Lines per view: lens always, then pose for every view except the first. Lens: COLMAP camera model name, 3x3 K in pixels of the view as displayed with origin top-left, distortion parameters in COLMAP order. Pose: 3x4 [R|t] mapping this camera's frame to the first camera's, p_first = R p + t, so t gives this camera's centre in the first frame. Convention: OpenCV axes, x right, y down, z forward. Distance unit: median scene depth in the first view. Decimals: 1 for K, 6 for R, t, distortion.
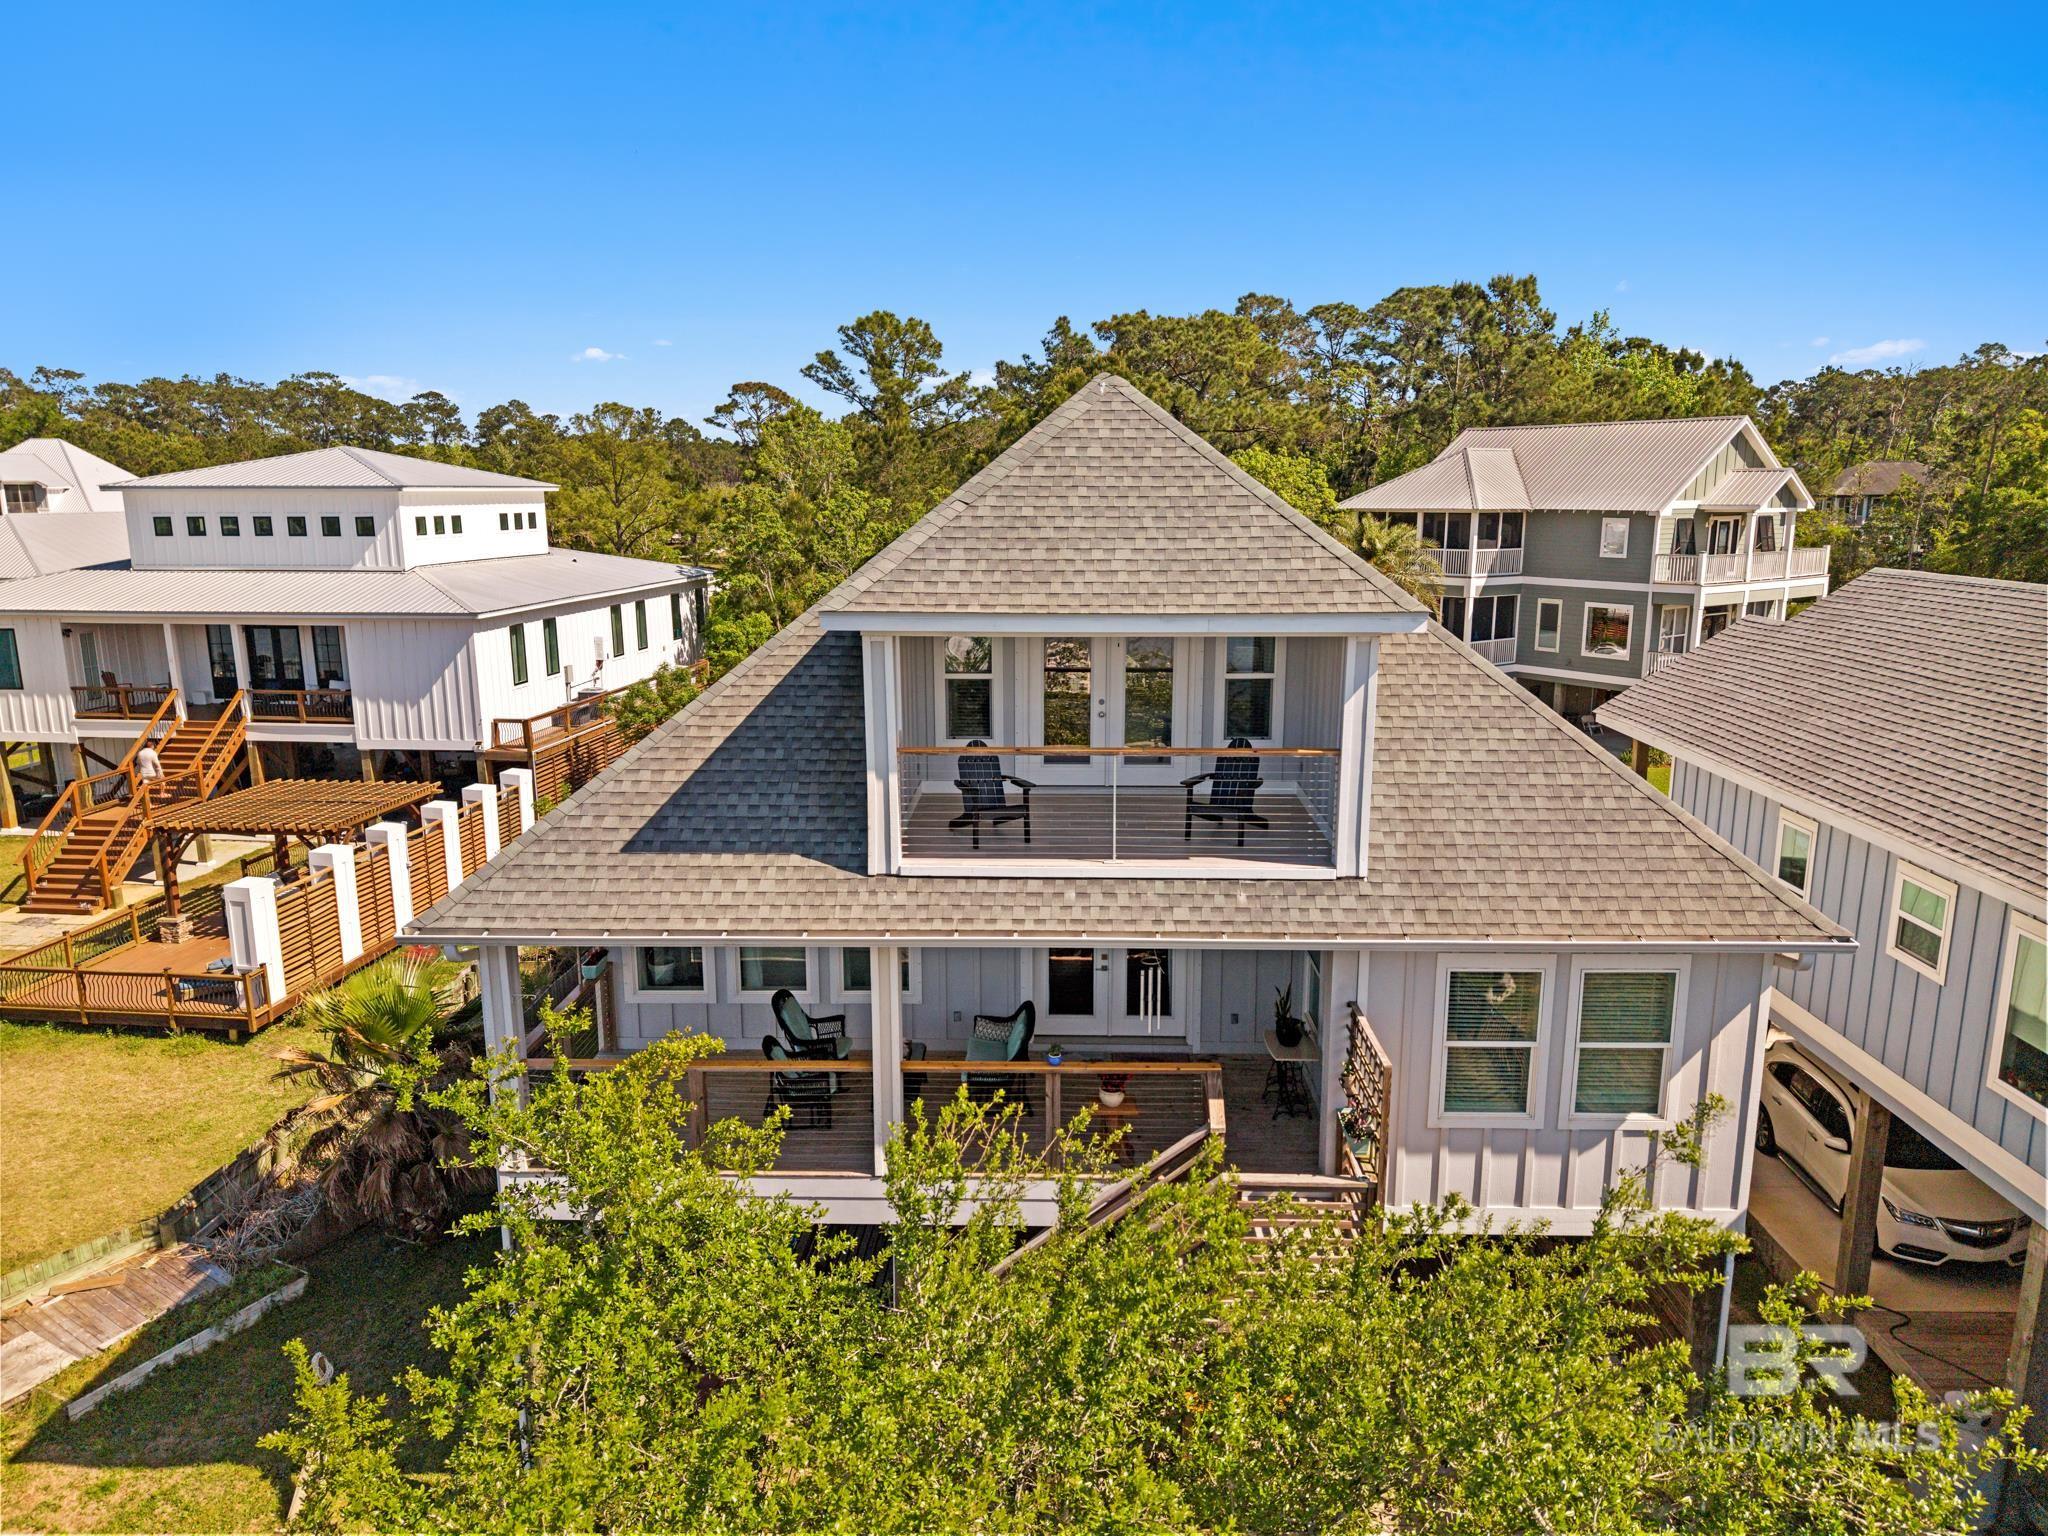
lens RADIAL K [[1381.2, 0, 1020.5], [0, 1381.2, 724.6], [0, 0, 1]] dist [0.050314, -0.070631]
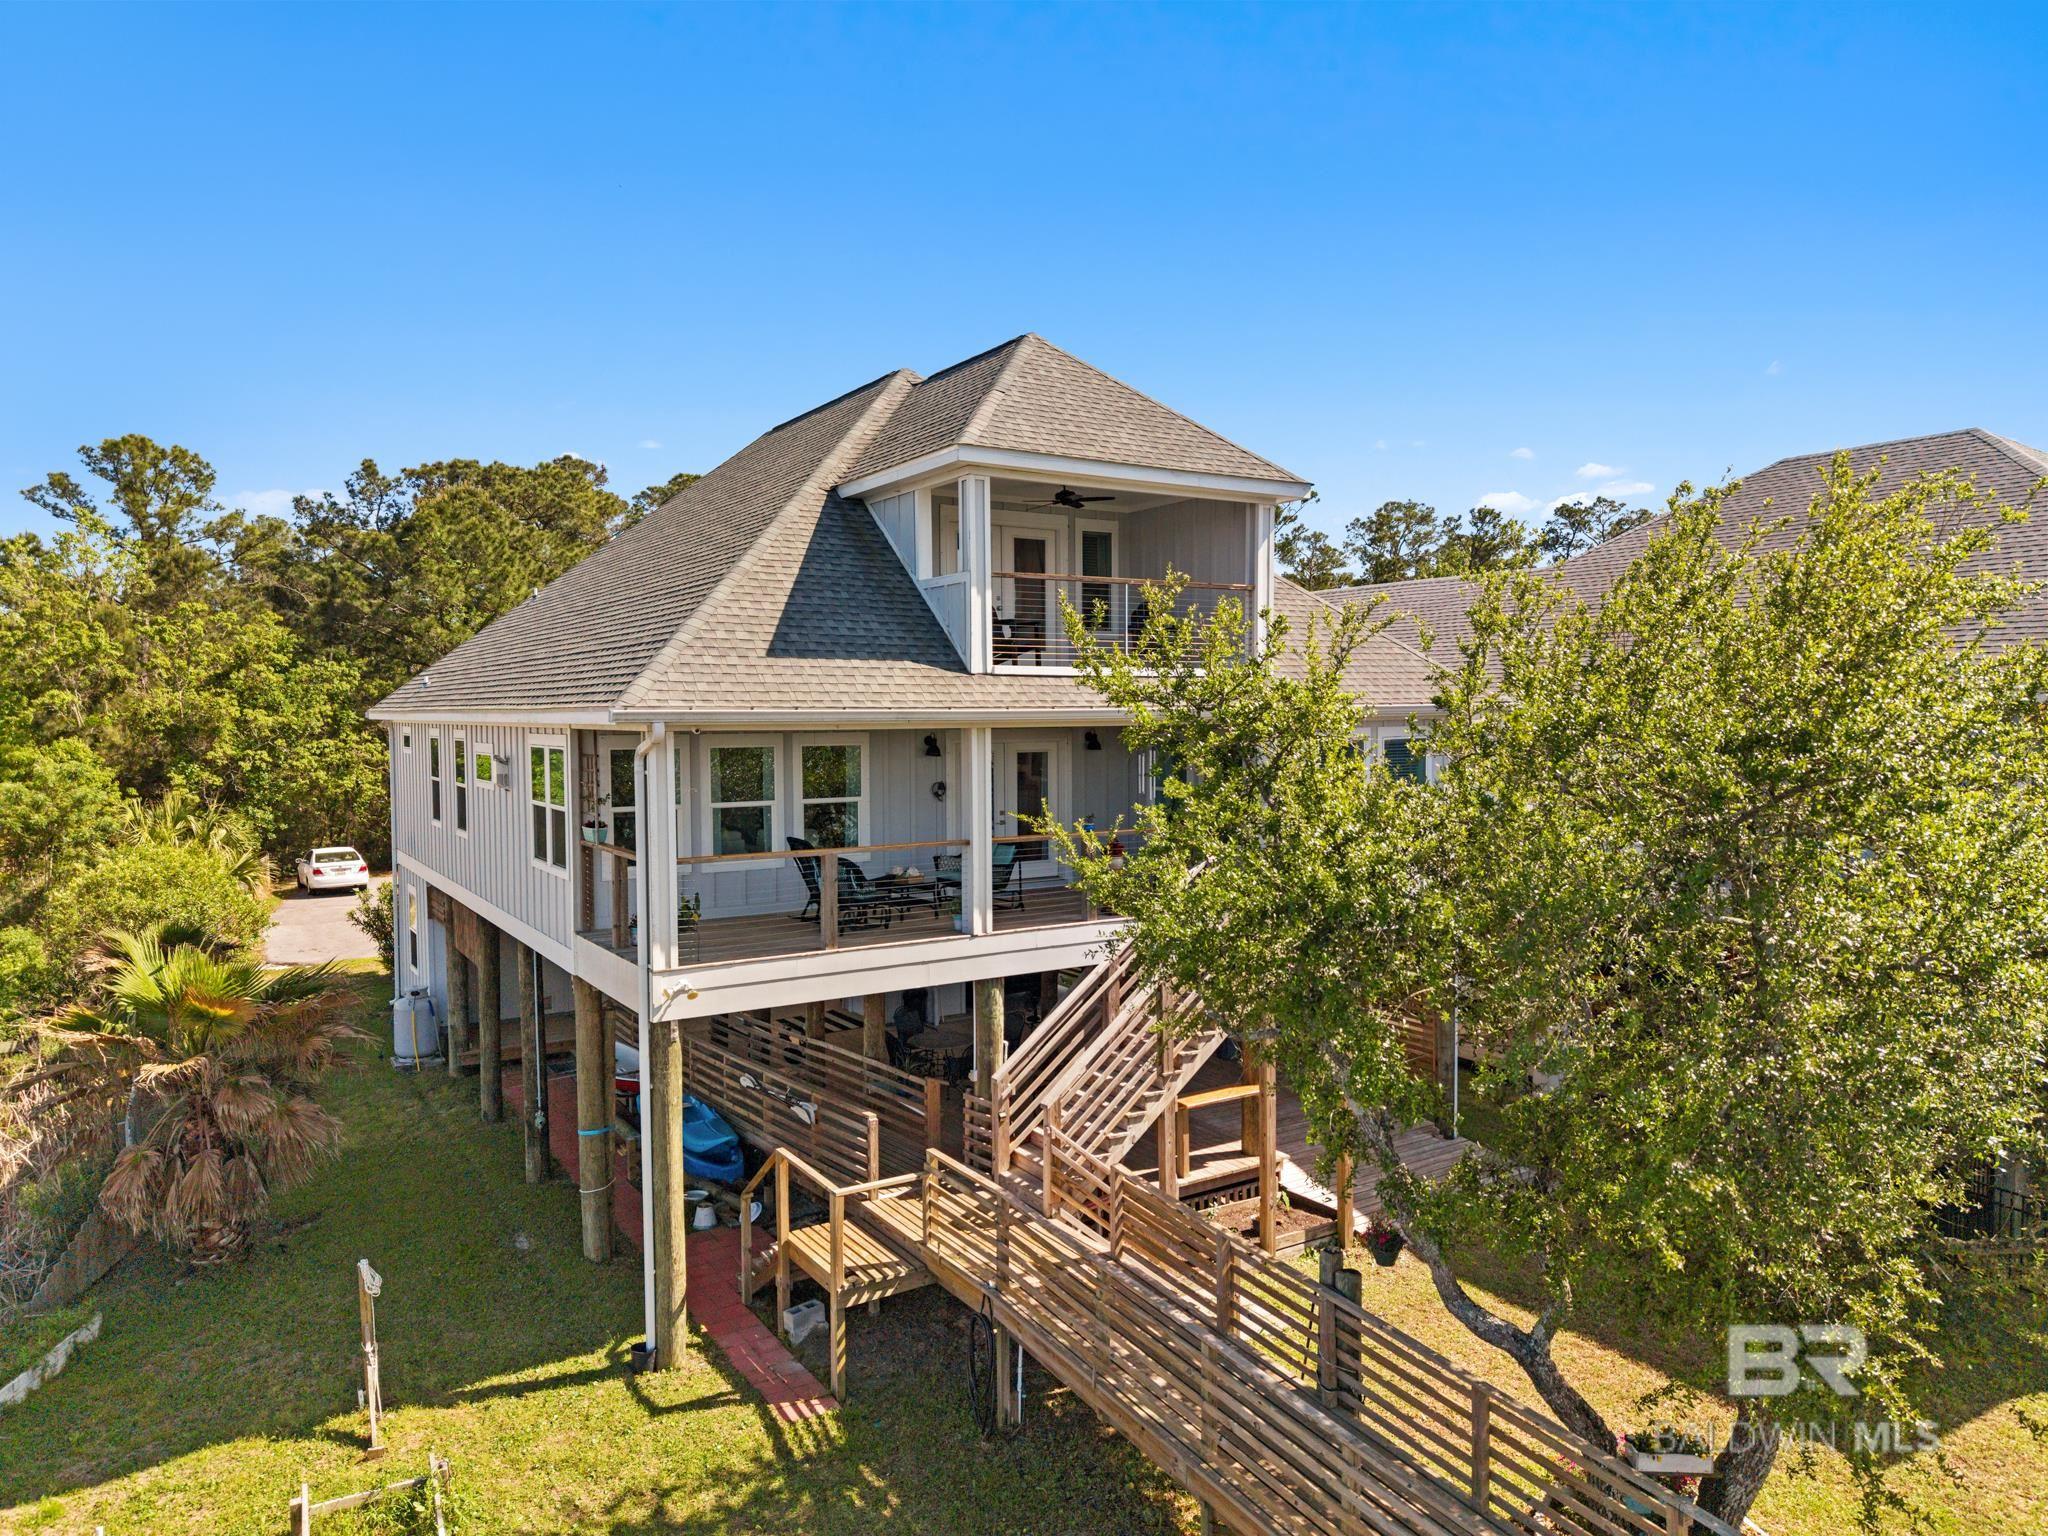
lens RADIAL K [[1381.2, 0, 1020.5], [0, 1381.2, 724.6], [0, 0, 1]] dist [0.050314, -0.070631]
pose [[0.829785, -0.007449, 0.558034, -0.133674], [0.097339, 0.986516, -0.131572, 0.056299], [-0.549530, 0.163495, 0.819321, -0.001213]]
